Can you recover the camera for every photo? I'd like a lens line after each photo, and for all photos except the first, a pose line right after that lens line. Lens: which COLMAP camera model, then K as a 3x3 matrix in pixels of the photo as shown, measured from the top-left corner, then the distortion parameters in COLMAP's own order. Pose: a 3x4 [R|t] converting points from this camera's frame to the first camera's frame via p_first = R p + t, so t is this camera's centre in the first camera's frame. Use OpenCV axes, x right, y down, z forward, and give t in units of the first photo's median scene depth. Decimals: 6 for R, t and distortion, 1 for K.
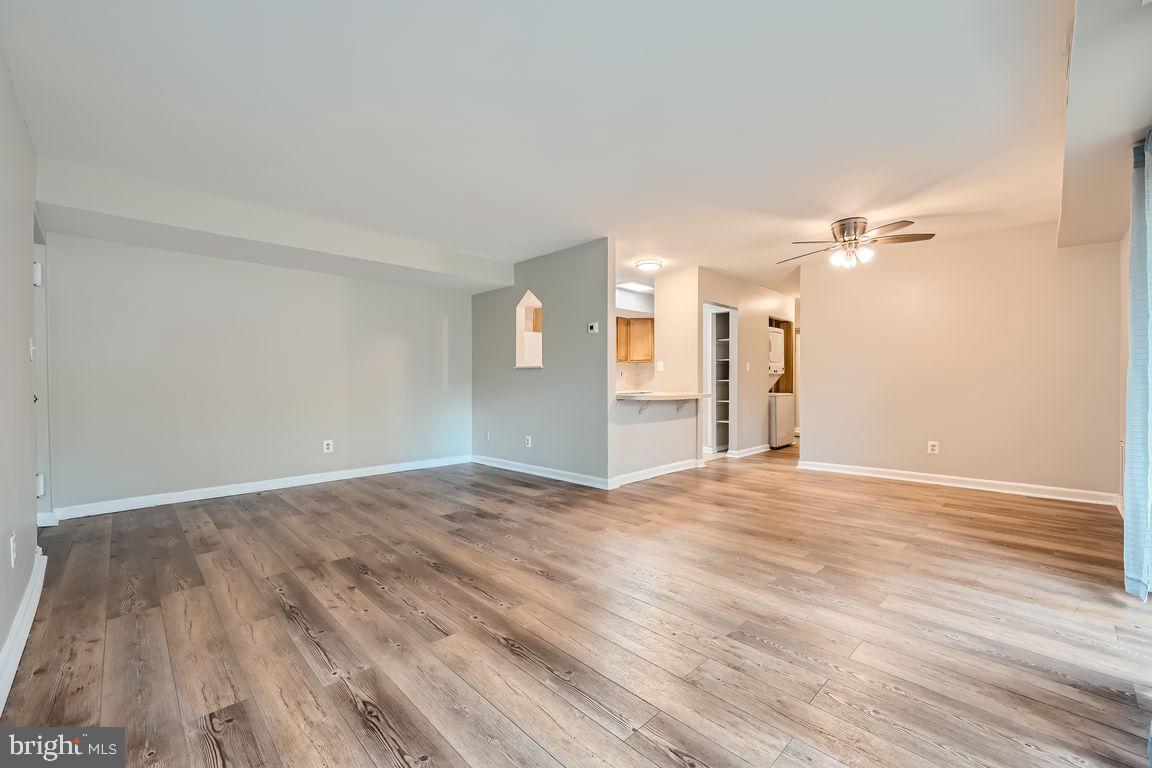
lens RADIAL K [[468.1, 0, 579.2], [0, 468.1, 389.1], [0, 0, 1]] dist [0.002218, 0.000450]
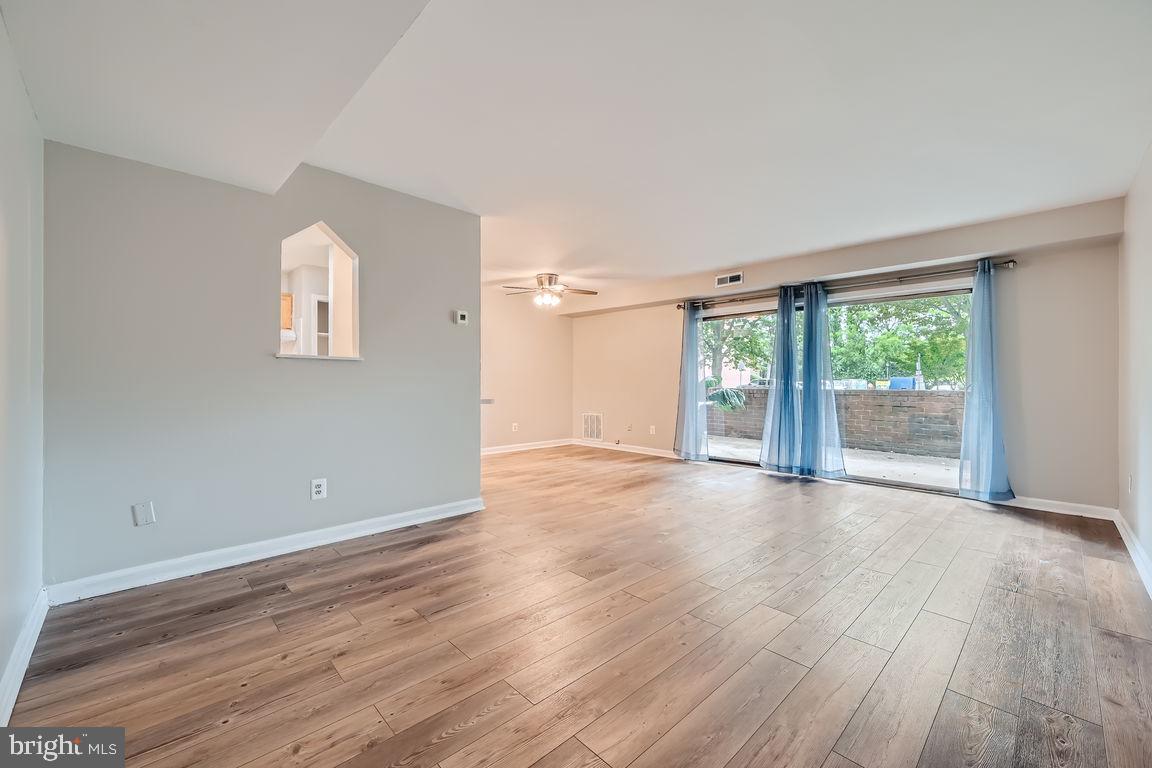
lens RADIAL K [[468.1, 0, 570.8], [0, 468.1, 384.0], [0, 0, 1]] dist [0.002218, 0.000450]
pose [[0.016290, 0.001959, 0.999865, -1.020283], [0.011407, 0.999933, -0.002145, -0.014598], [-0.999802, 0.011440, 0.016267, 1.051165]]
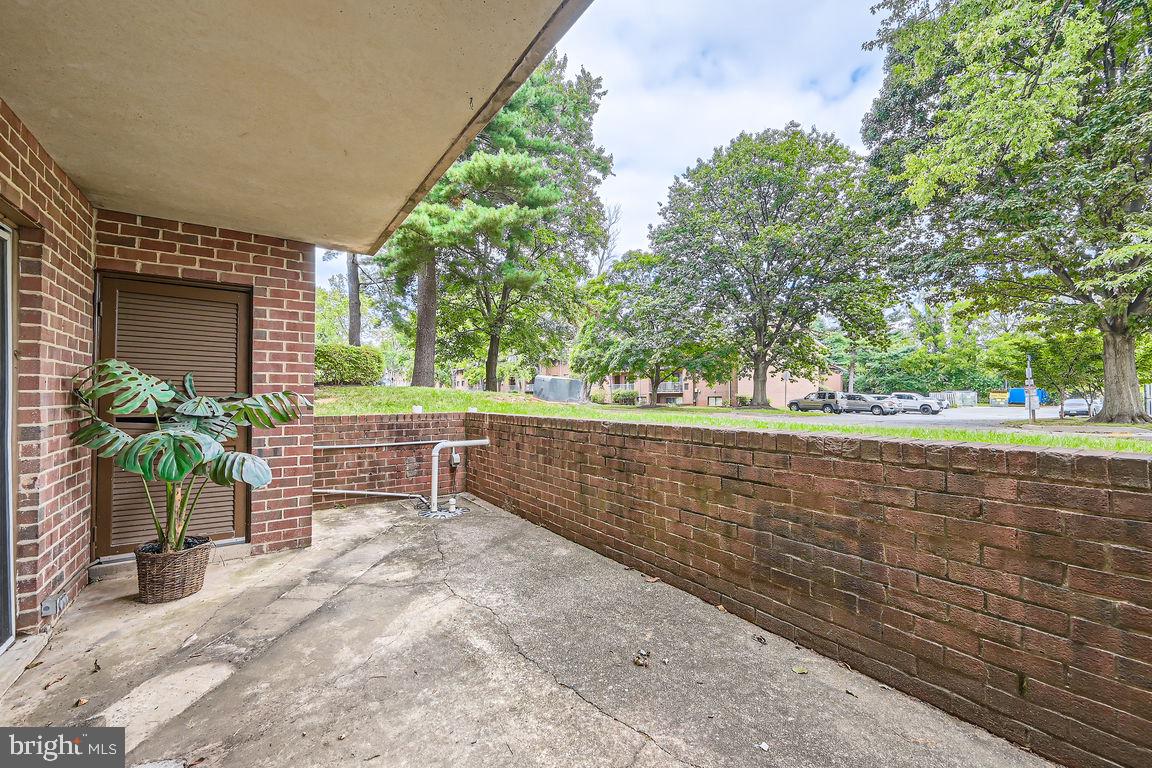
lens RADIAL K [[468.1, 0, 567.7], [0, 468.1, 384.3], [0, 0, 1]] dist [0.002218, 0.000450]
pose [[0.187355, 0.029204, 0.981858, -0.814418], [0.015348, 0.999349, -0.032653, -0.016567], [-0.982172, 0.021187, 0.186785, 0.851356]]
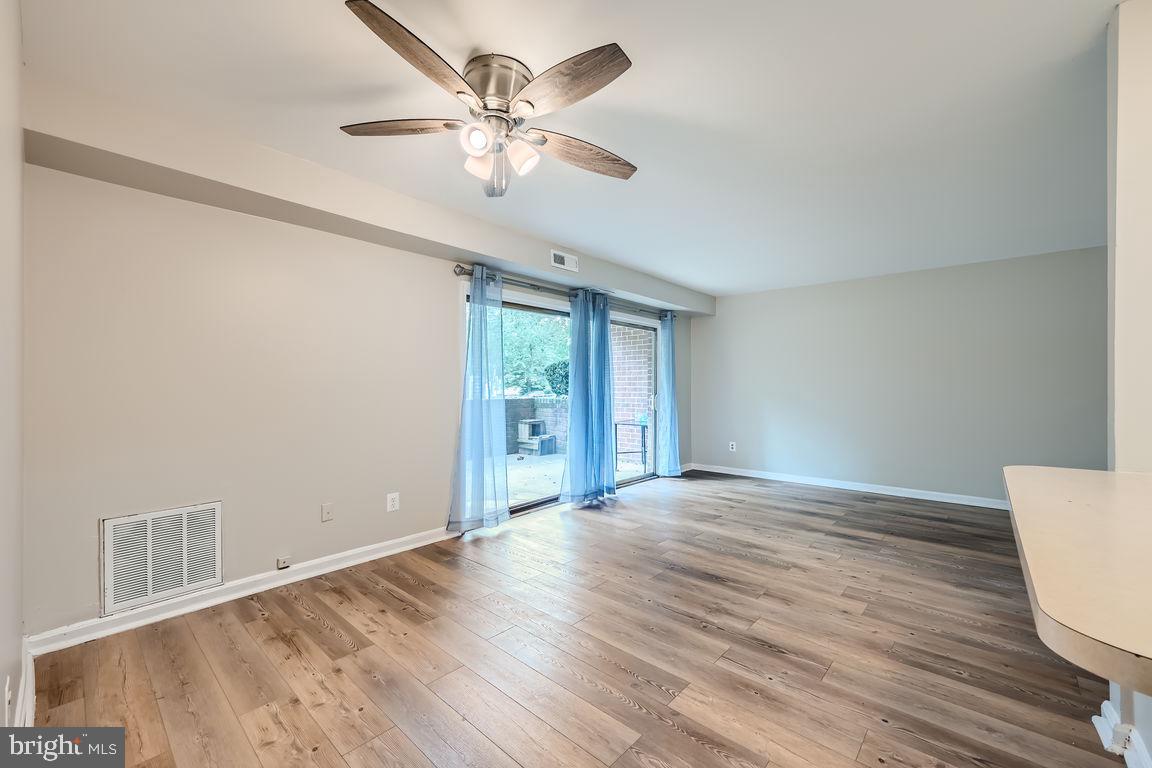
lens RADIAL K [[468.1, 0, 571.2], [0, 468.1, 386.7], [0, 0, 1]] dist [0.002218, 0.000450]
pose [[-0.998110, 0.009025, -0.060794, 0.624342], [0.008415, 0.999912, 0.010276, -0.062964], [0.060881, 0.009745, -0.998097, 1.705744]]
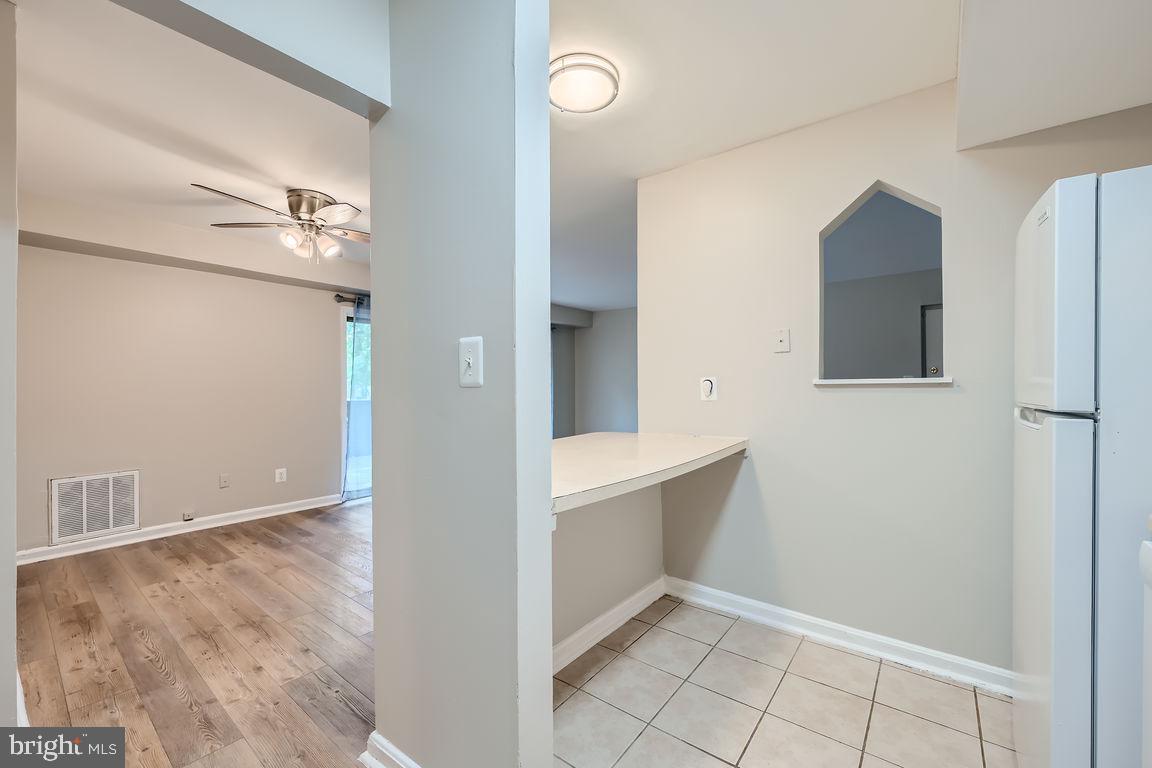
lens RADIAL K [[468.1, 0, 567.1], [0, 468.1, 385.8], [0, 0, 1]] dist [0.002218, 0.000450]
pose [[-0.992937, 0.011145, -0.118119, 0.311302], [0.010260, 0.999915, 0.008102, -0.065961], [0.118199, 0.006833, -0.992966, 2.079058]]
